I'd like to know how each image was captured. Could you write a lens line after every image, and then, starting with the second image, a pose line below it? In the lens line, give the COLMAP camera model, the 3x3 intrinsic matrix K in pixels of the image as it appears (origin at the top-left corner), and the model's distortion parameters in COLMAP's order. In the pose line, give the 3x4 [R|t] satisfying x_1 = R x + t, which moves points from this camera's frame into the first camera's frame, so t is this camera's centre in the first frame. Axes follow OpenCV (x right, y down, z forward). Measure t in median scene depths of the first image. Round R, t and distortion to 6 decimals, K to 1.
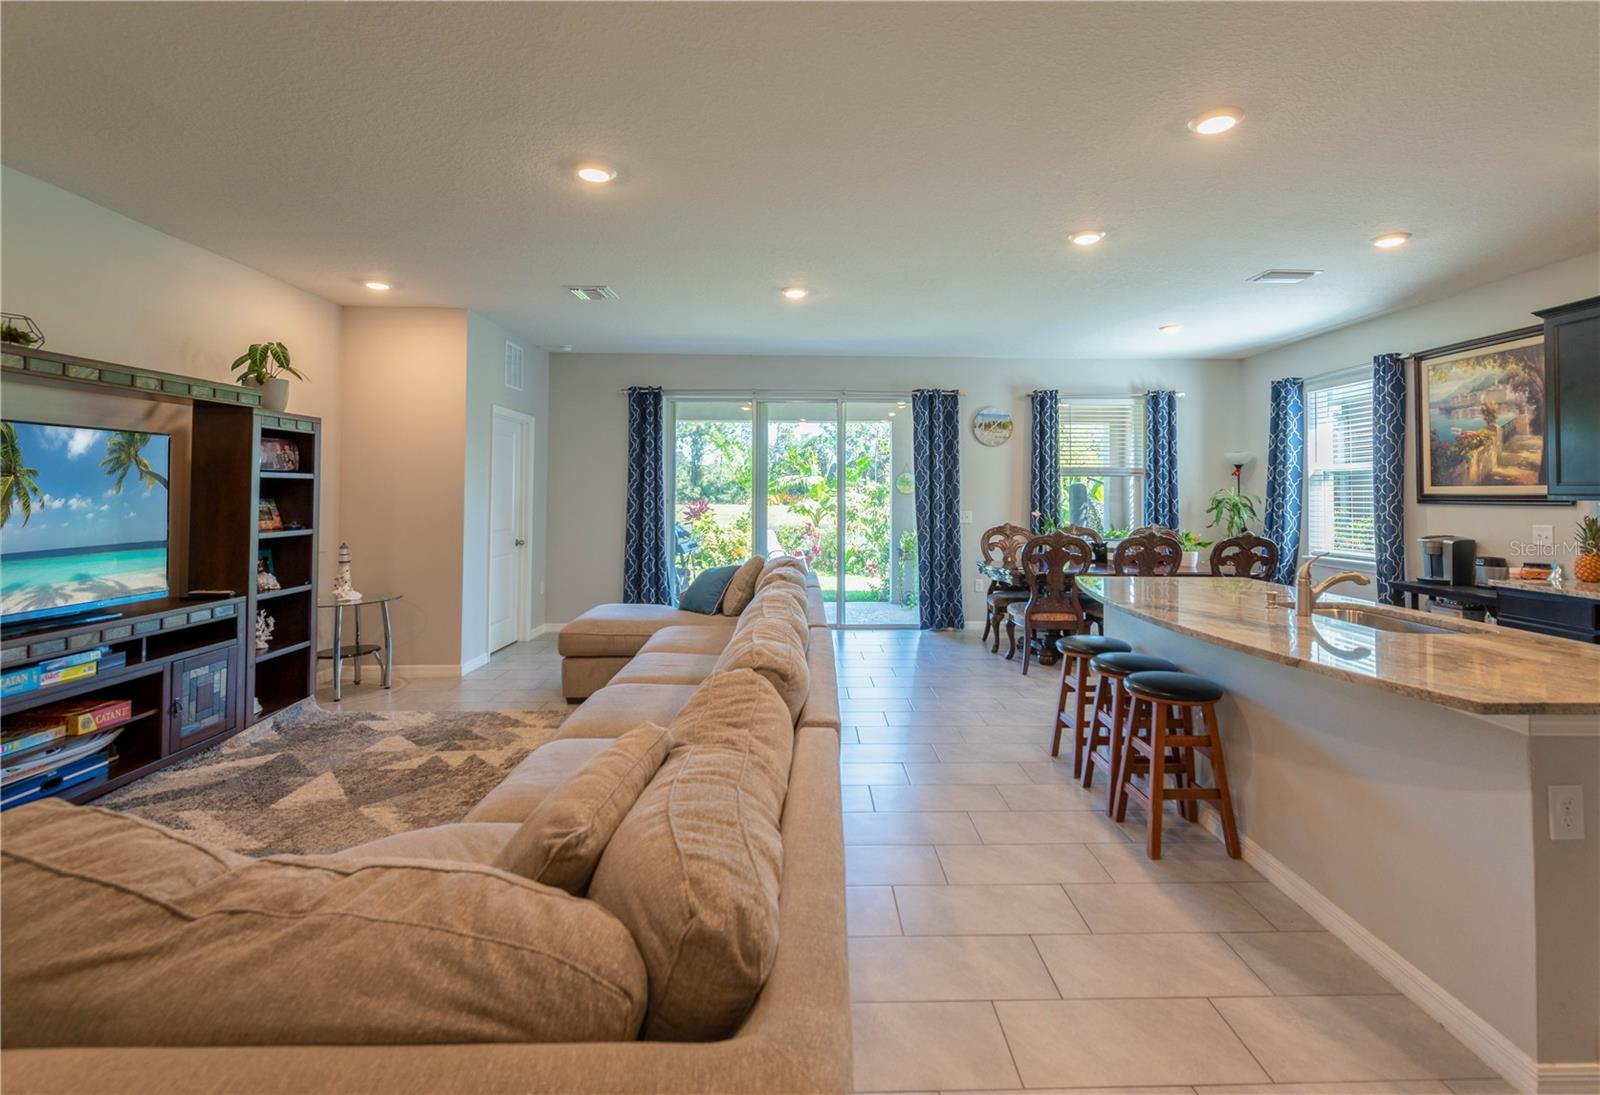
lens RADIAL K [[755.4, 0, 802.8], [0, 755.4, 480.1], [0, 0, 1]] dist [-0.003273, -0.002817]
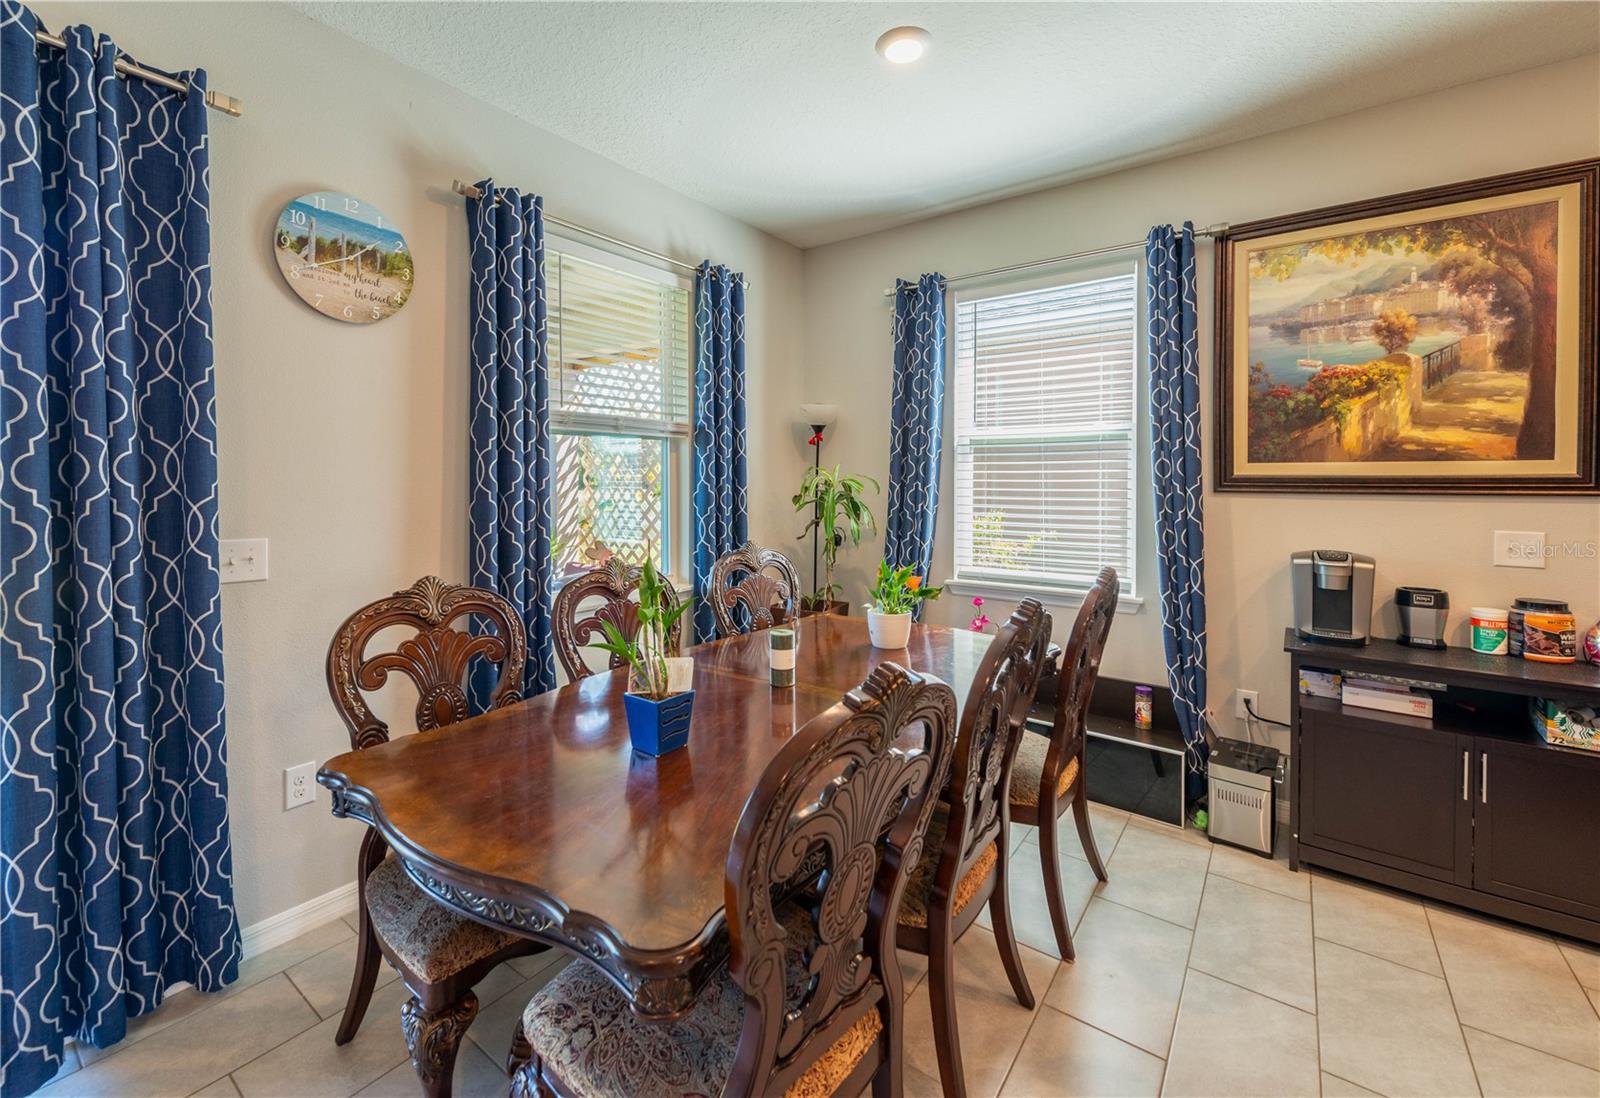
lens RADIAL K [[704.3, 0, 776.9], [0, 704.3, 488.2], [0, 0, 1]] dist [0.009065, -0.002419]
pose [[0.629638, -0.015020, 0.776744, 0.183343], [-0.013065, 0.999467, 0.029918, 0.016053], [-0.776779, -0.028986, 0.629106, 0.914365]]
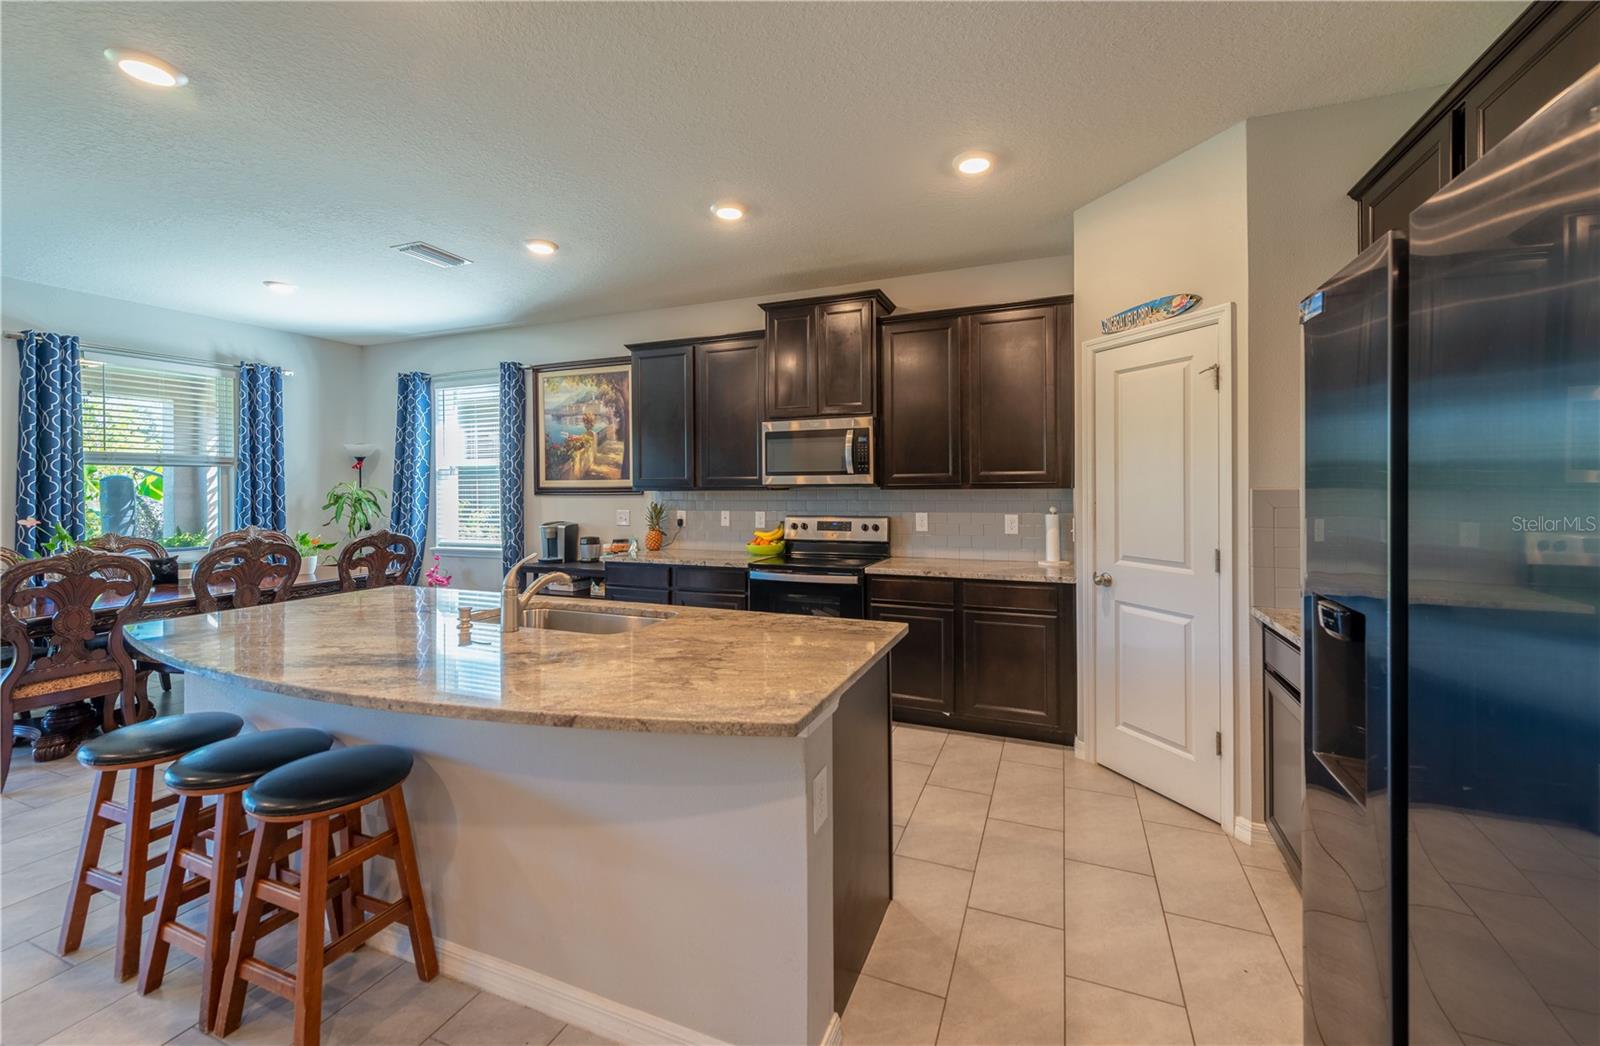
lens RADIAL K [[643.5, 0, 831.9], [0, 643.5, 486.5], [0, 0, 1]] dist [0.011145, -0.002256]
pose [[0.375880, -0.005341, 0.926653, 0.066144], [-0.009808, 0.999904, 0.009742, 0.003539], [-0.926617, -0.012751, 0.375791, 0.199596]]
